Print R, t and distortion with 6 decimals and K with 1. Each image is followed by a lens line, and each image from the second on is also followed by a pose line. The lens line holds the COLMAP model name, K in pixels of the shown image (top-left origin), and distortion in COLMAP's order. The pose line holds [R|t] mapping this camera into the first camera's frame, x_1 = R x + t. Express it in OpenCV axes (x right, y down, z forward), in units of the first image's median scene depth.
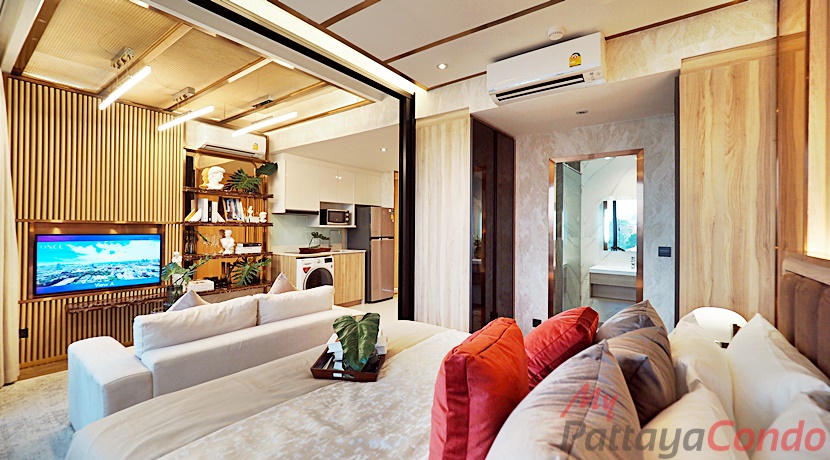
lens RADIAL K [[350.6, 0, 412.2], [0, 350.6, 226.4], [0, 0, 1]] dist [-0.007025, 0.002866]
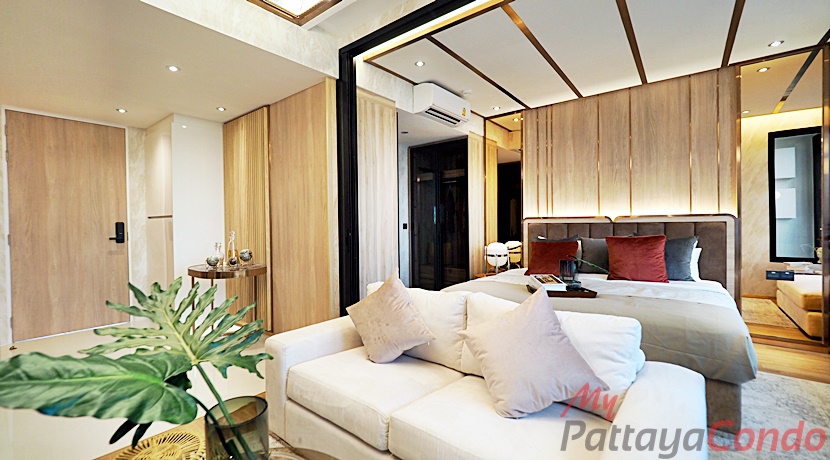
lens RADIAL K [[350.6, 0, 414.3], [0, 350.6, 226.4], [0, 0, 1]] dist [-0.007025, 0.002866]
pose [[0.017734, -0.020041, 0.999642, -0.925654], [0.009761, 0.999755, 0.019870, 0.038017], [-0.999795, 0.009405, 0.017925, 0.877037]]
